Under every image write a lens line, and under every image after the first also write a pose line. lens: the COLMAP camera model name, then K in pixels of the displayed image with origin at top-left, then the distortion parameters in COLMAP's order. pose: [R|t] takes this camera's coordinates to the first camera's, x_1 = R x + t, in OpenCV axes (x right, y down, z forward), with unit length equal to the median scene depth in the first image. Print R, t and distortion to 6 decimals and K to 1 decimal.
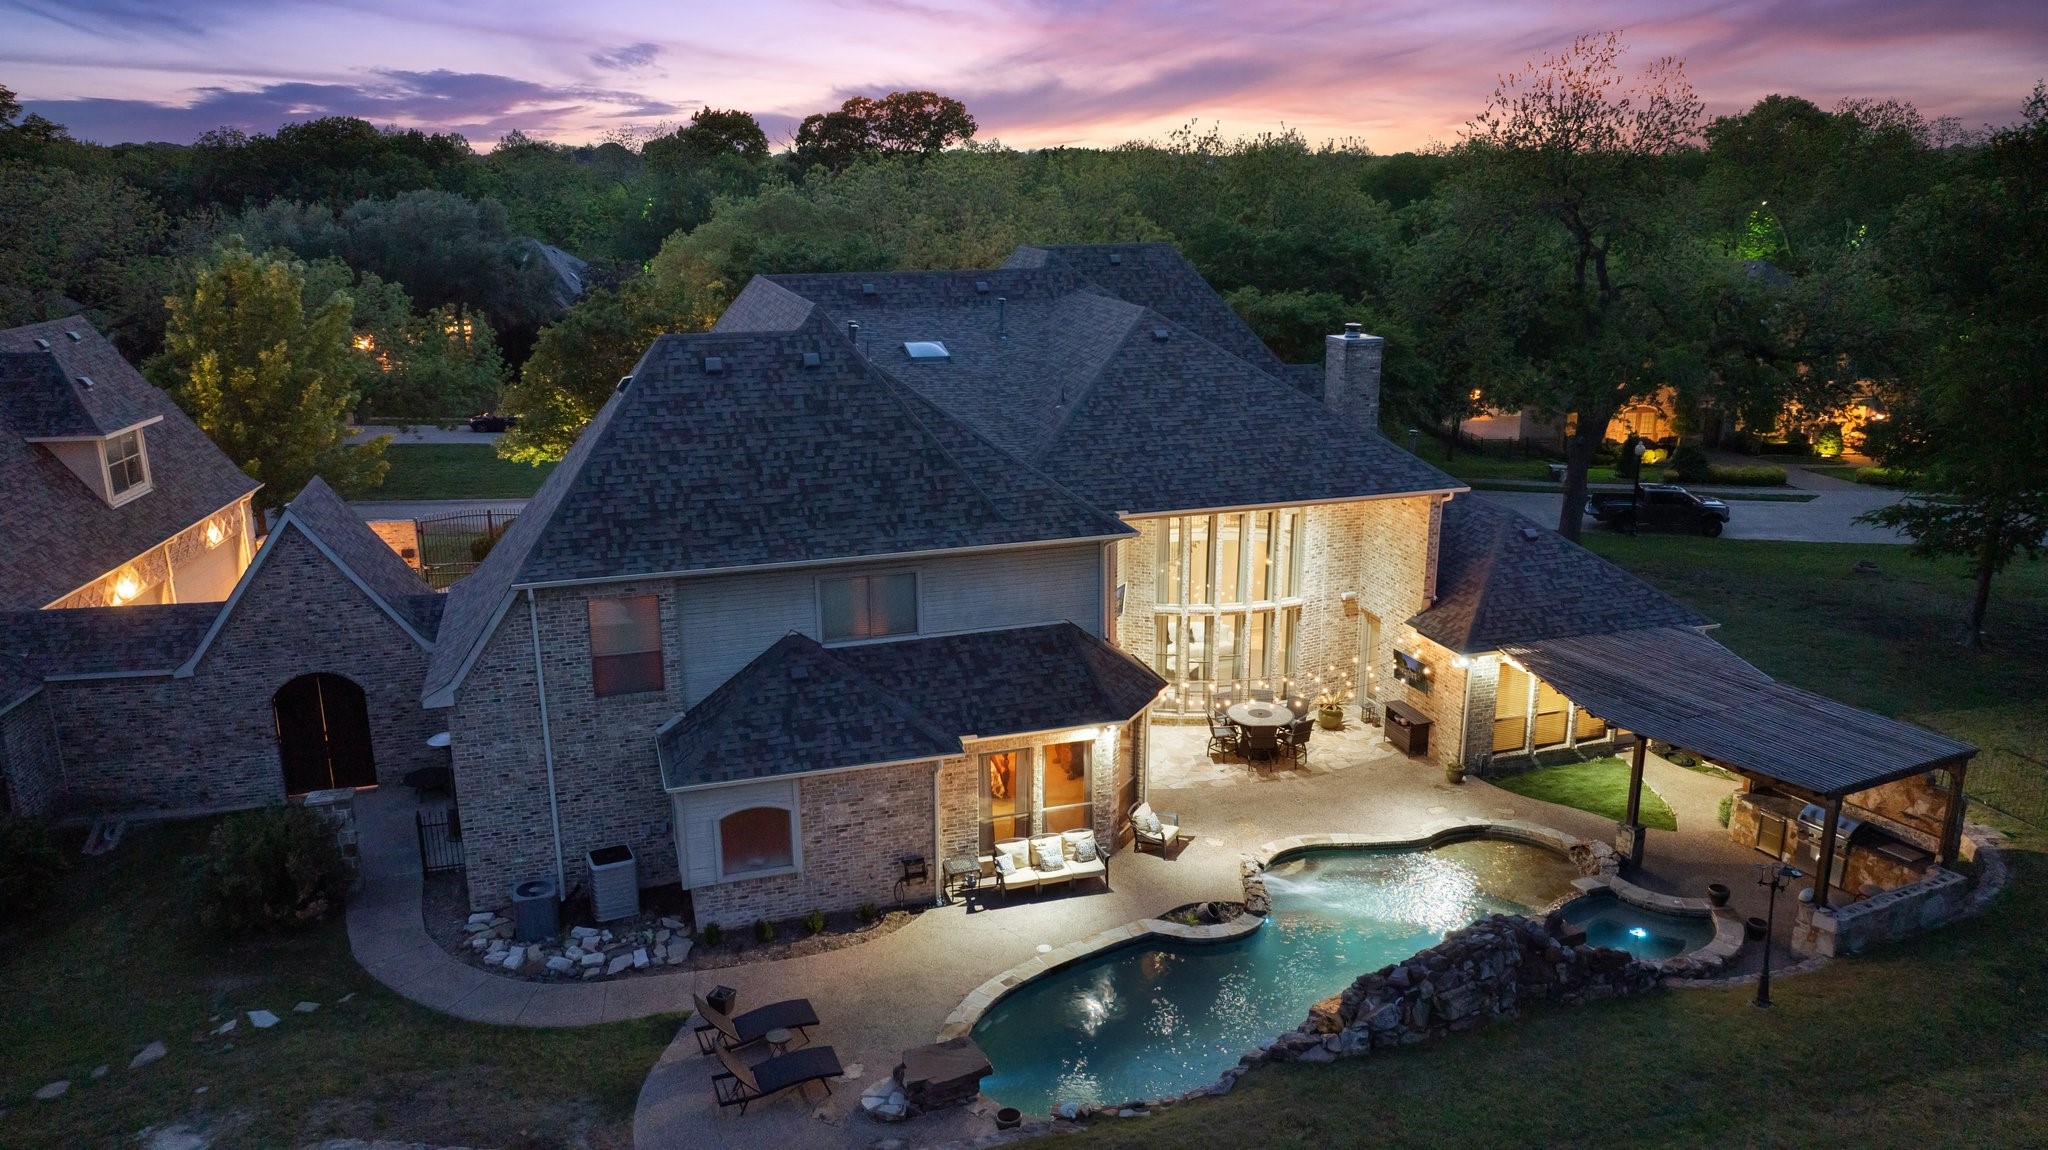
lens RADIAL K [[1425.9, 0, 1023.3], [0, 1425.9, 574.2], [0, 0, 1]] dist [-0.009546, -0.014104]
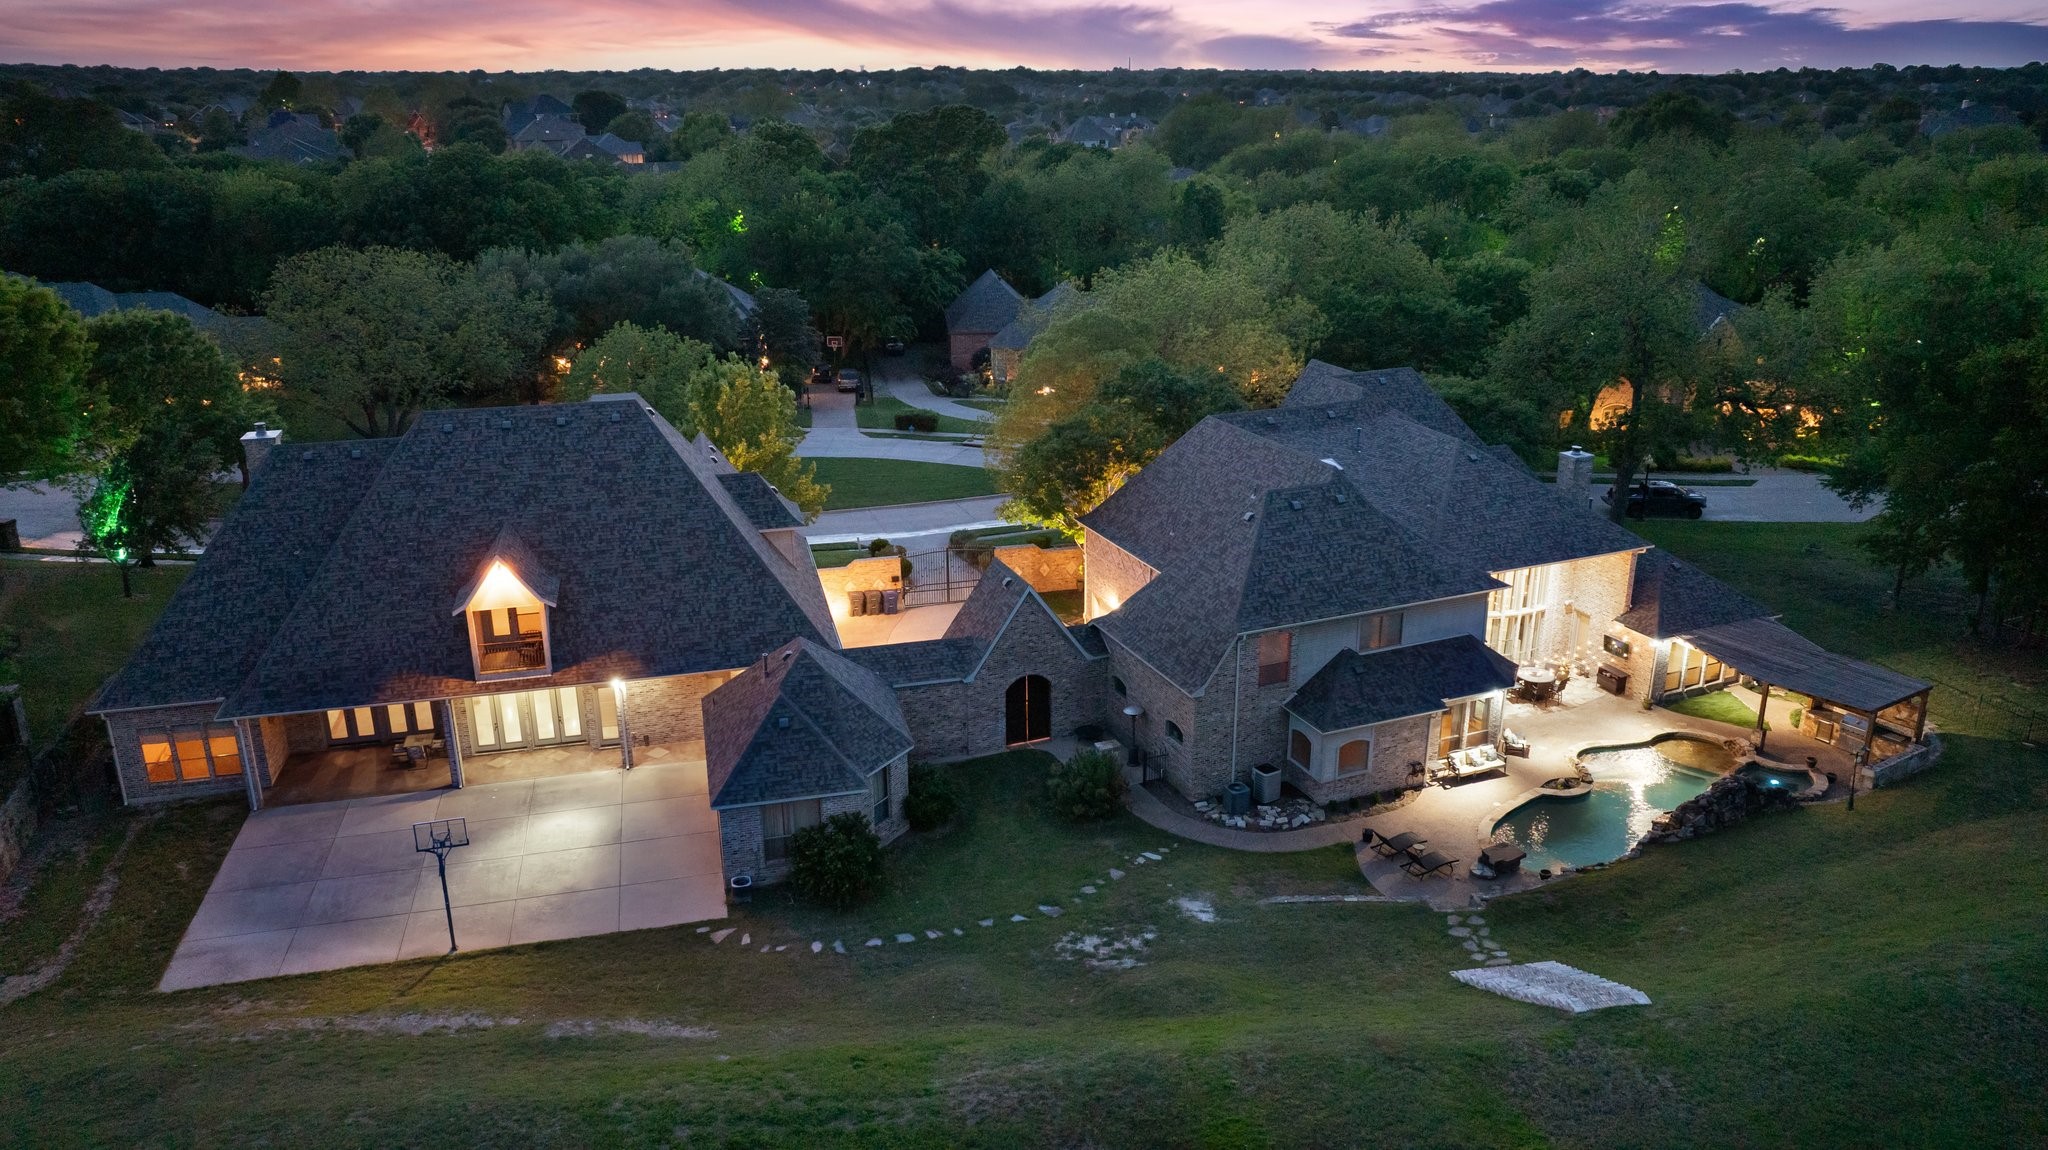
lens RADIAL K [[1425.9, 0, 1028.5], [0, 1425.9, 579.0], [0, 0, 1]] dist [-0.009546, -0.014104]
pose [[0.994746, -0.033547, 0.096725, -0.750327], [0.027413, 0.997569, 0.064066, -0.180545], [-0.098639, -0.061078, 0.993247, -0.819187]]
